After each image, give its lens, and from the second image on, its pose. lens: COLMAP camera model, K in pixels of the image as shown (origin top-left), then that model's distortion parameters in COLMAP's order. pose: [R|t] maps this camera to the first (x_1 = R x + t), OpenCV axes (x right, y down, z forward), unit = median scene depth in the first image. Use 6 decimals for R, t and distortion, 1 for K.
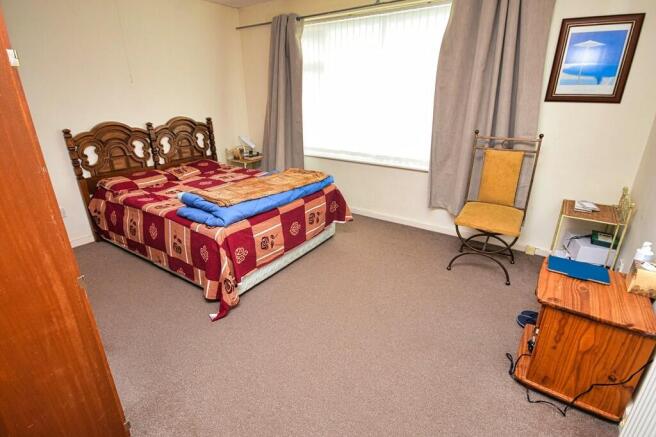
lens RADIAL K [[331.9, 0, 328.0], [0, 331.9, 218.5], [0, 0, 1]] dist [-0.000228, 0.000049]
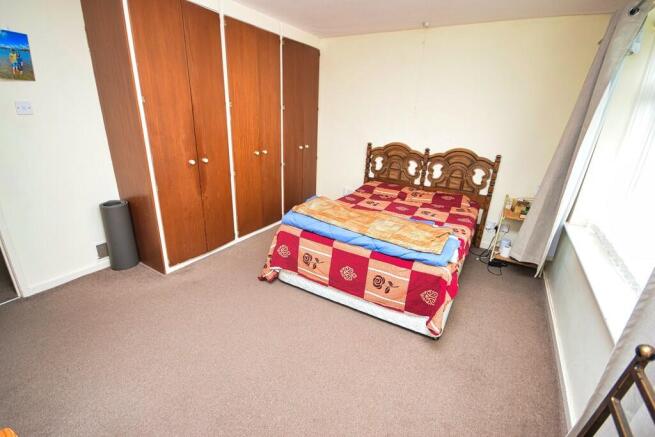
lens RADIAL K [[283.7, 0, 327.6], [0, 283.7, 233.7], [0, 0, 1]] dist [-0.066877, 0.000020]
pose [[0.044596, 0.395541, -0.917365, 0.490043], [-0.390472, 0.852131, 0.348432, -0.269362], [0.919534, 0.342666, 0.192449, 0.677781]]
